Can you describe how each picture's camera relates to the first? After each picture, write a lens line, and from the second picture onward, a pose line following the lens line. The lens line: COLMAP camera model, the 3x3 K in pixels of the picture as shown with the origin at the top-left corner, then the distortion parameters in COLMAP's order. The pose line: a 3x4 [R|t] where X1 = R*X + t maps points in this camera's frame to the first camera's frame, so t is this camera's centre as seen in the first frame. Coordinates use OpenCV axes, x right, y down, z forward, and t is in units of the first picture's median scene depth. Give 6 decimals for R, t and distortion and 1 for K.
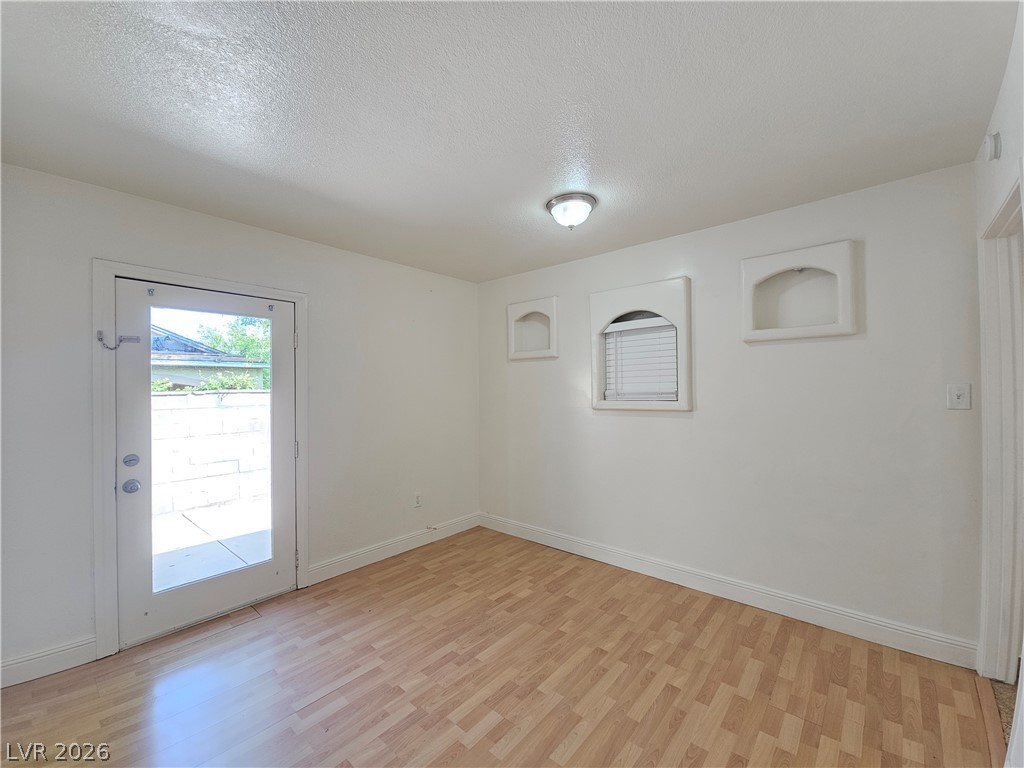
lens RADIAL K [[417.8, 0, 506.9], [0, 417.8, 387.2], [0, 0, 1]] dist [0.008579, -0.005389]
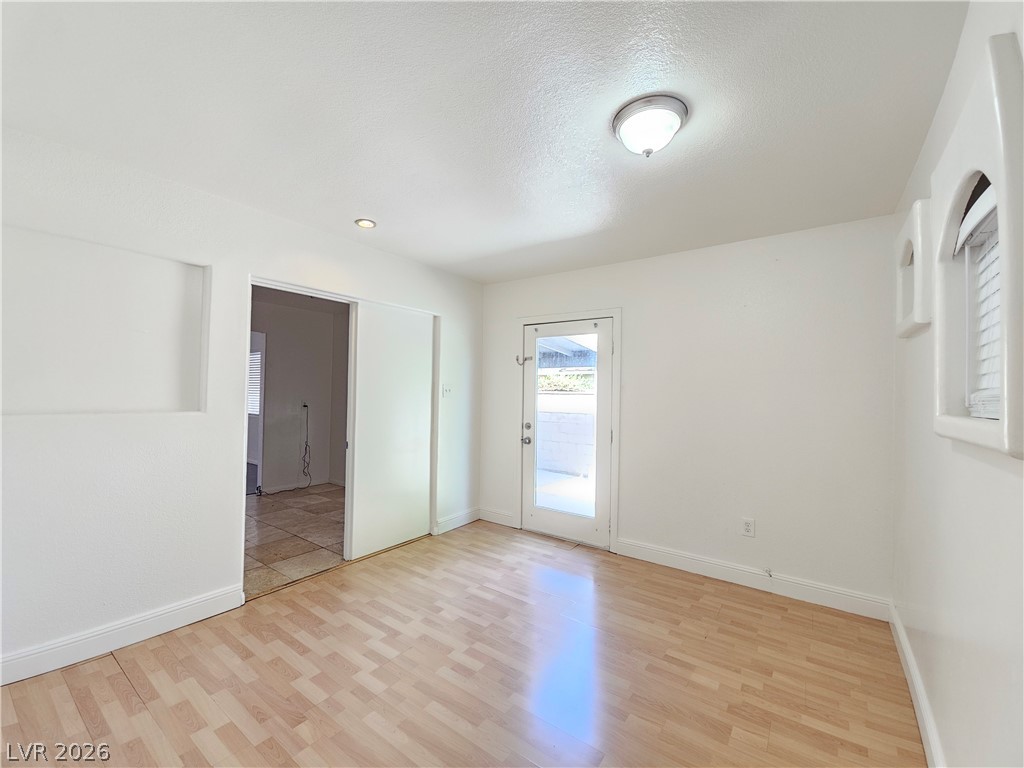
lens RADIAL K [[417.8, 0, 505.5], [0, 417.8, 382.1], [0, 0, 1]] dist [0.008579, -0.005389]
pose [[0.085337, -0.011496, -0.996286, 0.713268], [-0.010906, 0.999863, -0.012472, 0.008648], [0.996292, 0.011930, 0.085200, 0.605137]]
